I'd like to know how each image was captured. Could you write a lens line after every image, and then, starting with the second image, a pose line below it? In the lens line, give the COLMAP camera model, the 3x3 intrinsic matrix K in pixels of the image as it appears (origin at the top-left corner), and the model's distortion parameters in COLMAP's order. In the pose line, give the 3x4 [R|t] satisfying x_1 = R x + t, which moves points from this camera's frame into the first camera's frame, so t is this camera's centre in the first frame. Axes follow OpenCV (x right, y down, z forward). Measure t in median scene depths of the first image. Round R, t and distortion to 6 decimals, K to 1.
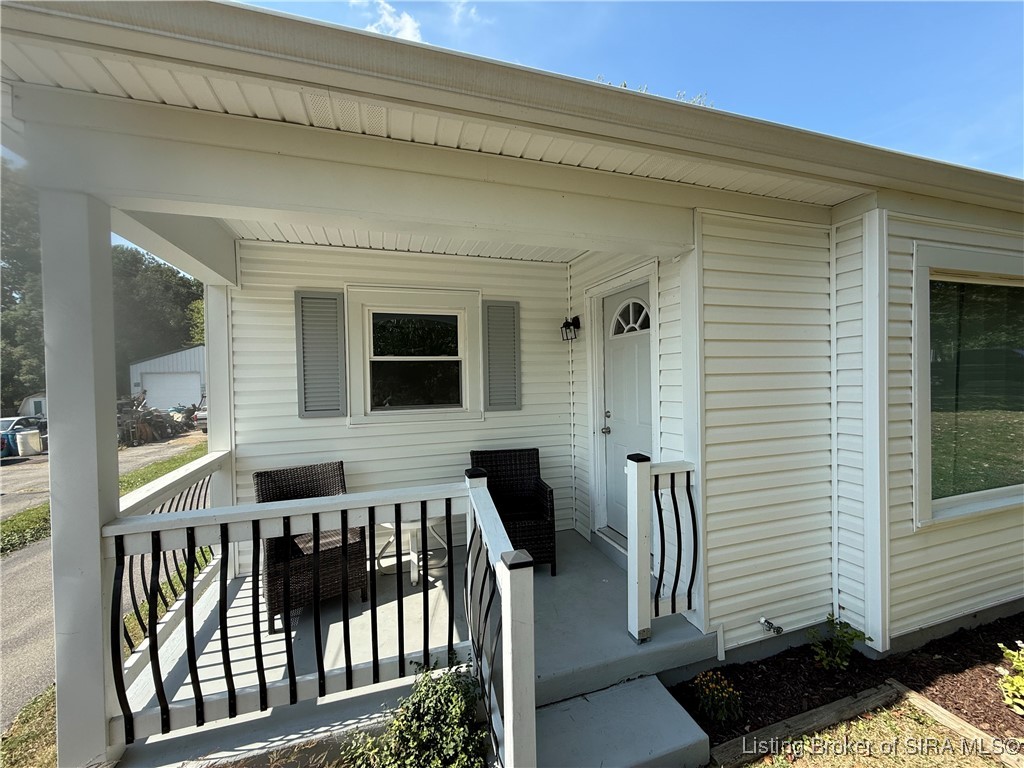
lens RADIAL K [[409.8, 0, 506.7], [0, 409.8, 386.5], [0, 0, 1]] dist [0.000912, 0.000224]
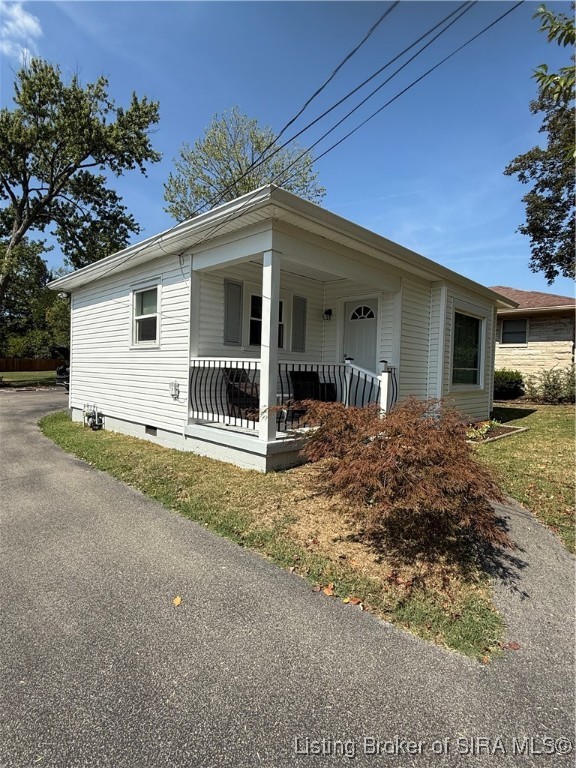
lens RADIAL K [[400.3, 0, 288.0], [0, 400.3, 384.0], [0, 0, 1]] dist [0.003292, 0.000514]
pose [[0.880498, 0.032058, 0.472965, -1.124714], [-0.039976, 0.999178, 0.006696, 0.237880], [-0.472362, -0.024803, 0.881056, -0.816112]]
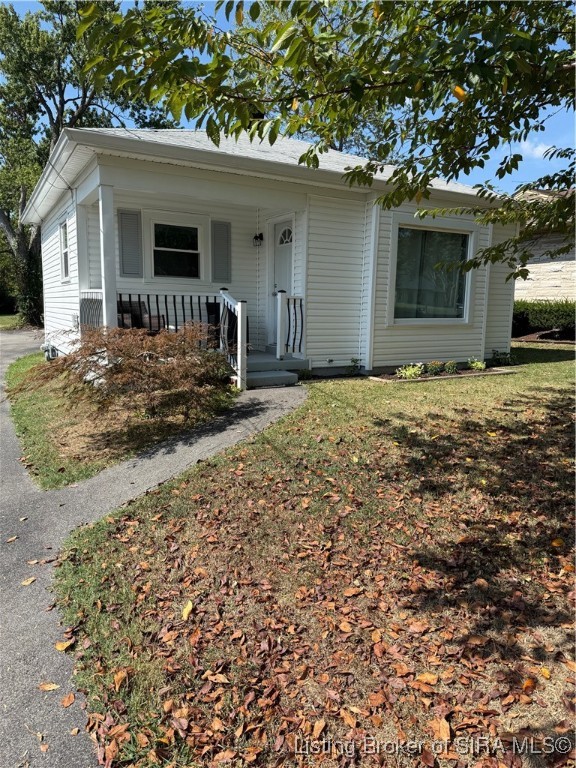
lens RADIAL K [[531.7, 0, 288.0], [0, 531.7, 384.0], [0, 0, 1]] dist [0.088200, -0.093482]
pose [[0.977487, 0.008015, 0.210843, -0.256683], [-0.034008, 0.992198, 0.119945, 0.250149], [-0.208236, -0.124415, 0.970133, -1.722616]]
